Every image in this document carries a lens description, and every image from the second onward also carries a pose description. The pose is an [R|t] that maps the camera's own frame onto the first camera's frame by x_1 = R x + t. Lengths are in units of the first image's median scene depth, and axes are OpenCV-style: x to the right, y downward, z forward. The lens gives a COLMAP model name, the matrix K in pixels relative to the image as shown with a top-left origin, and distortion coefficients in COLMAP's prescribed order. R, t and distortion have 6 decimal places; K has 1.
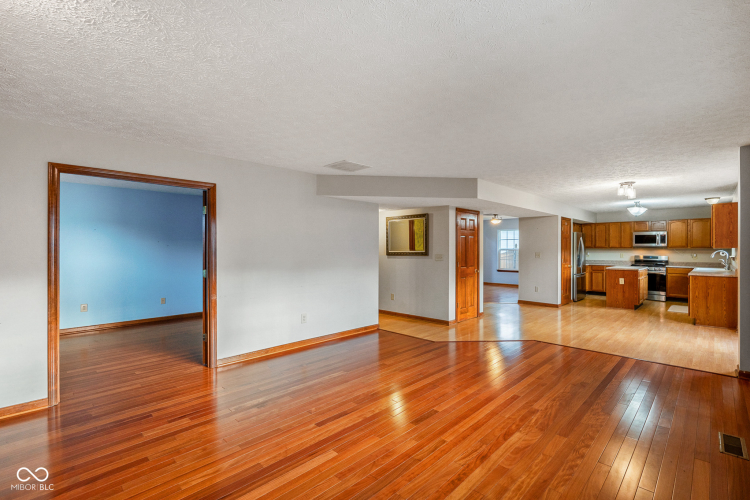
lens RADIAL K [[344.2, 0, 402.5], [0, 344.2, 253.2], [0, 0, 1]] dist [-0.000473, -0.000082]
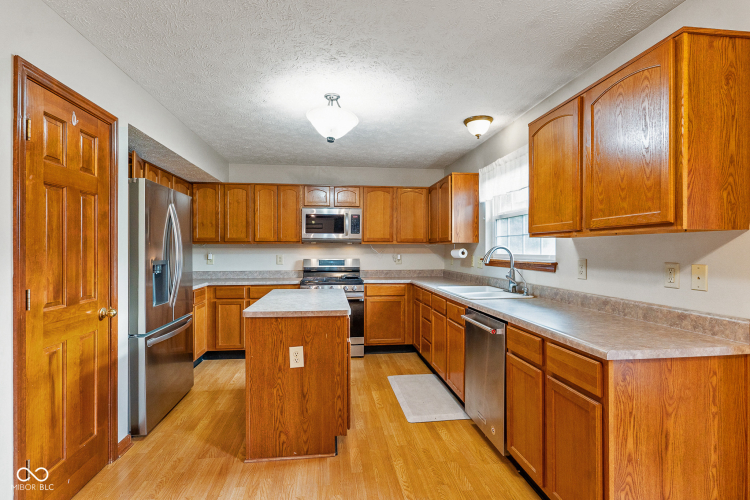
lens RADIAL K [[360.8, 0, 377.6], [0, 360.8, 249.3], [0, 0, 1]] dist [-0.002728, -0.000013]
pose [[0.646390, -0.000612, 0.763007, 0.399321], [0.010596, 0.999910, -0.008175, -0.001752], [-0.762934, 0.013370, 0.646338, 0.663778]]
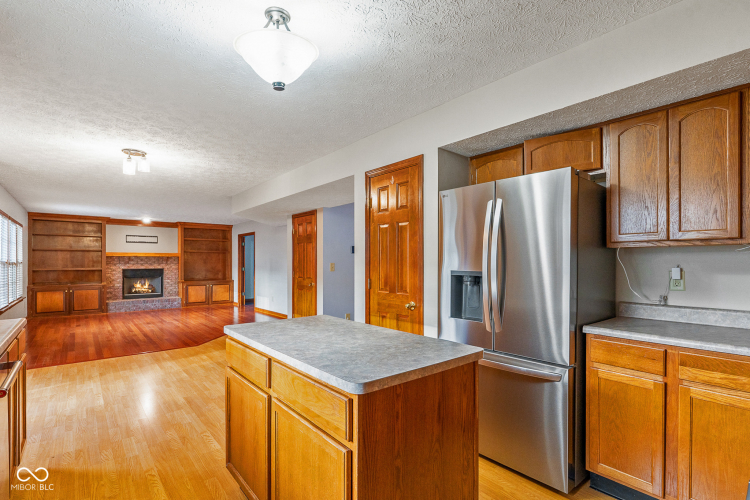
lens RADIAL K [[363.0, 0, 377.2], [0, 363.0, 260.7], [0, 0, 1]] dist [0.000492, 0.000103]
pose [[-0.147408, -0.005072, -0.989063, 0.791325], [-0.011465, 0.999928, -0.003419, -0.002558], [0.989009, 0.010835, -0.147456, 0.971128]]
